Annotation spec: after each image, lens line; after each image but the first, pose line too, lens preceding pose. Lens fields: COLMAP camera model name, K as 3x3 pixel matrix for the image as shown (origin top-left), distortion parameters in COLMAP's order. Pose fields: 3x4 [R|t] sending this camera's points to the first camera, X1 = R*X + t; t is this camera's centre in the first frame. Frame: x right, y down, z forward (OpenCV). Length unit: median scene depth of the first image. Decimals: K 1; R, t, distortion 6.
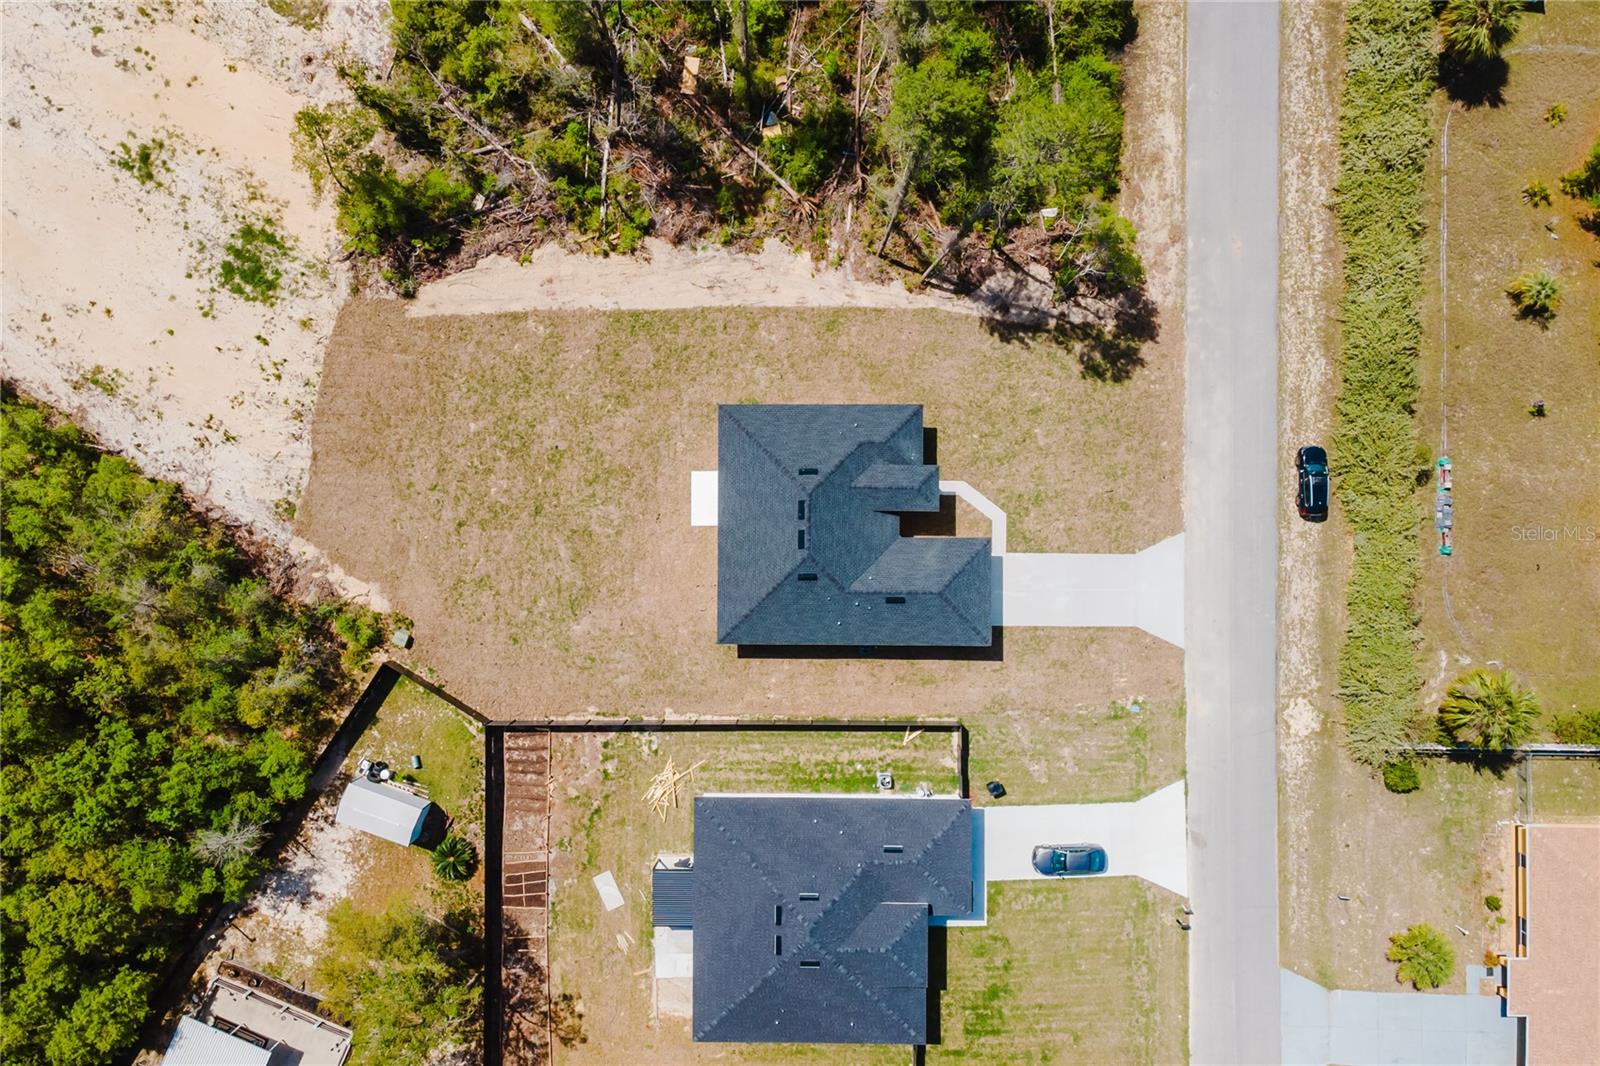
lens RADIAL K [[1169.9, 0, 794.4], [0, 1169.9, 530.2], [0, 0, 1]] dist [0.010337, 0.049329]
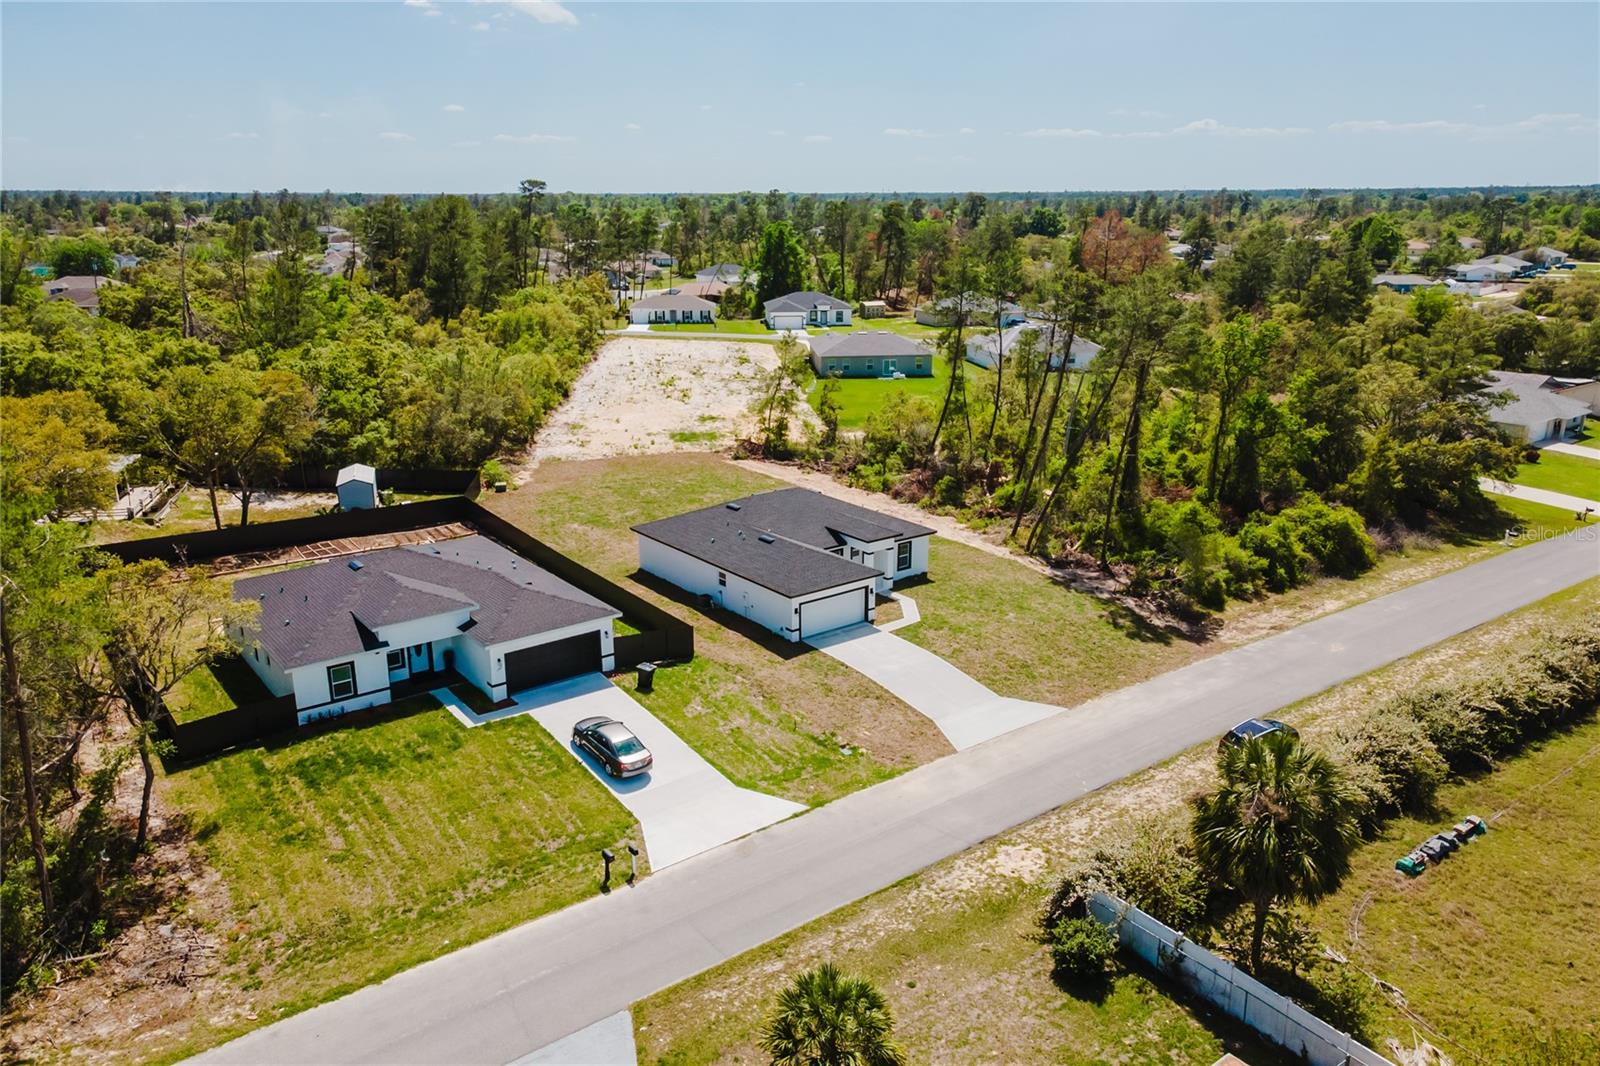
lens RADIAL K [[1169.9, 0, 794.4], [0, 1169.9, 530.2], [0, 0, 1]] dist [0.010337, 0.049329]
pose [[0.611488, 0.228446, -0.757558, 0.779123], [-0.791237, 0.170279, -0.587324, 0.570940], [-0.005176, 0.958550, 0.284879, 0.688142]]
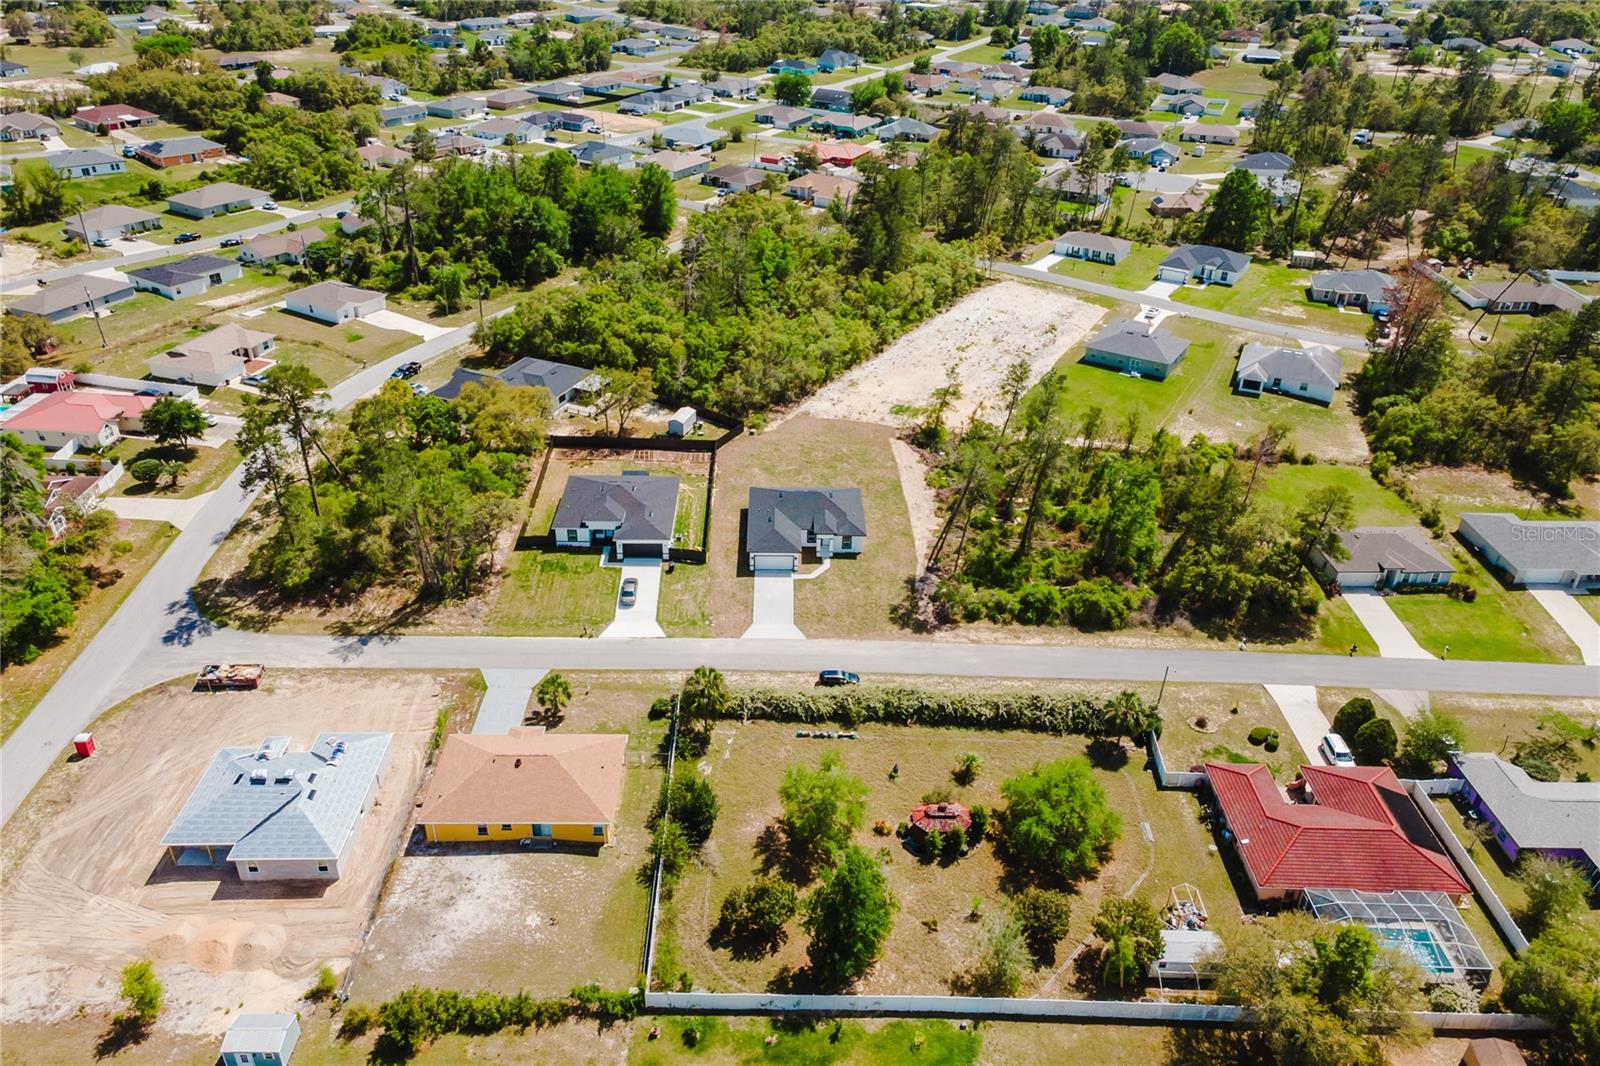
lens RADIAL K [[1169.9, 0, 794.4], [0, 1169.9, 530.2], [0, 0, 1]] dist [0.010337, 0.049329]
pose [[0.016382, 0.510437, -0.859759, 1.783898], [-0.999657, -0.009230, -0.024527, 0.065694], [-0.020455, 0.859866, 0.510110, -0.035265]]
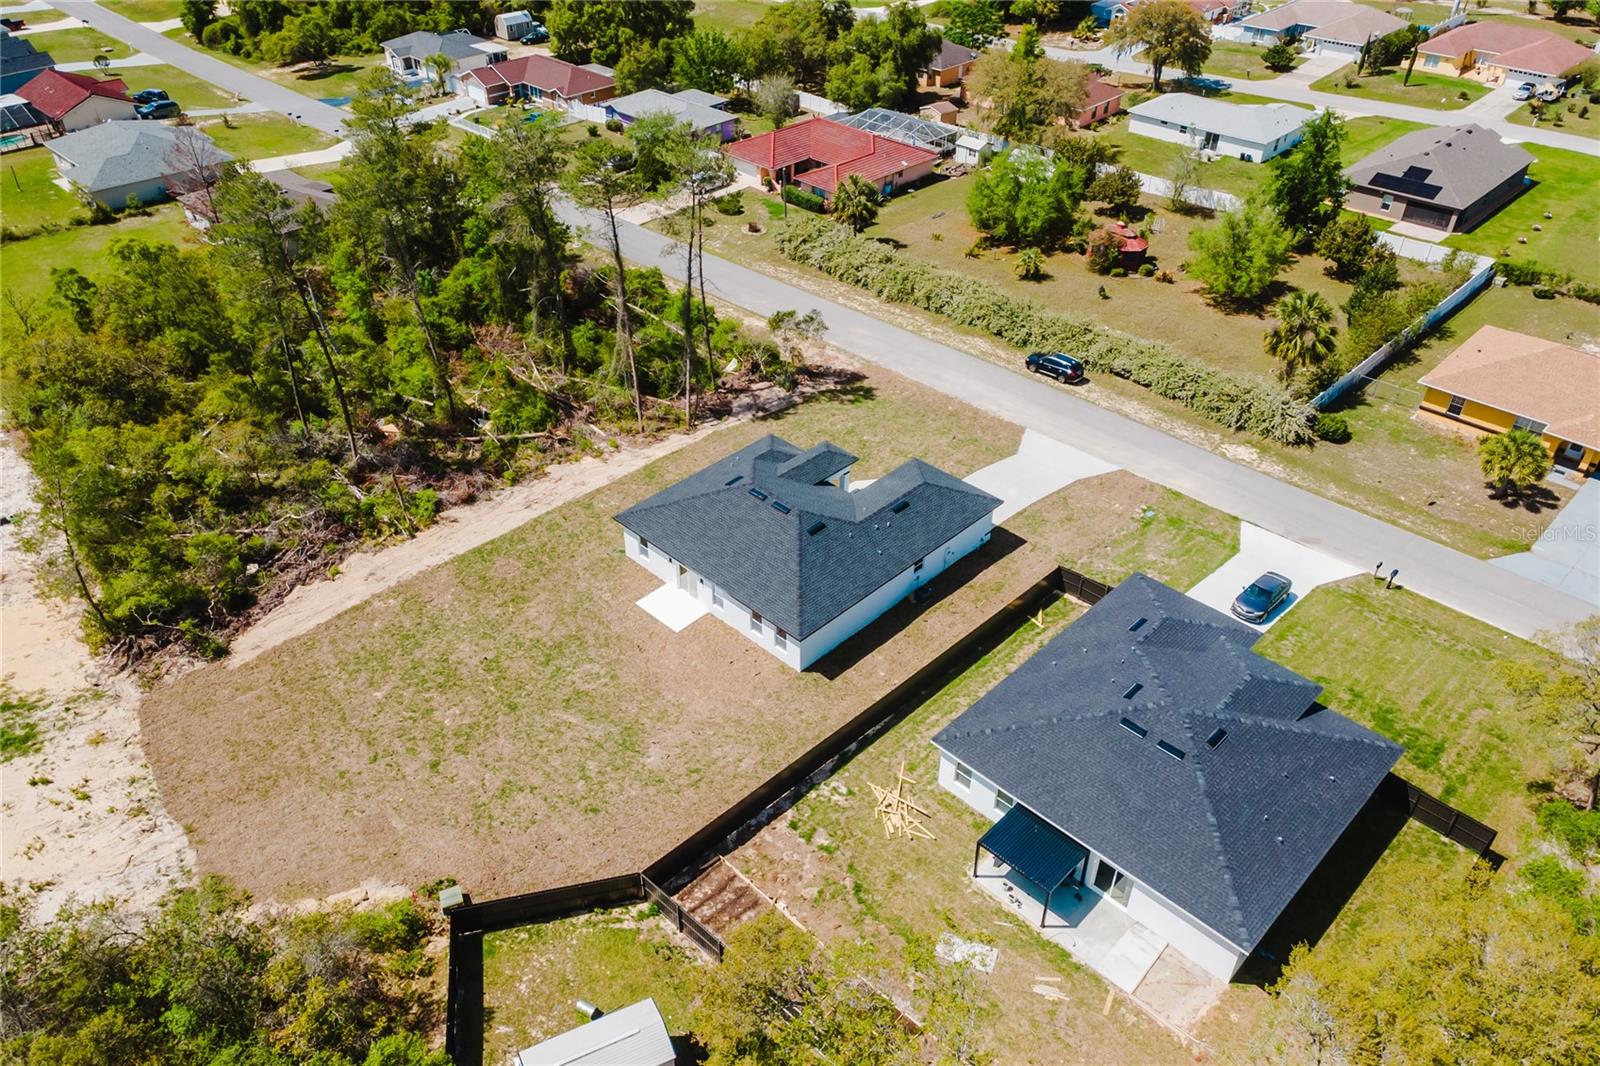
lens RADIAL K [[1169.9, 0, 794.4], [0, 1169.9, 530.2], [0, 0, 1]] dist [0.010337, 0.049329]
pose [[0.696792, -0.415075, 0.584972, -0.490495], [0.717214, 0.413610, -0.560830, 0.496909], [-0.009163, 0.810333, 0.585898, 0.456100]]
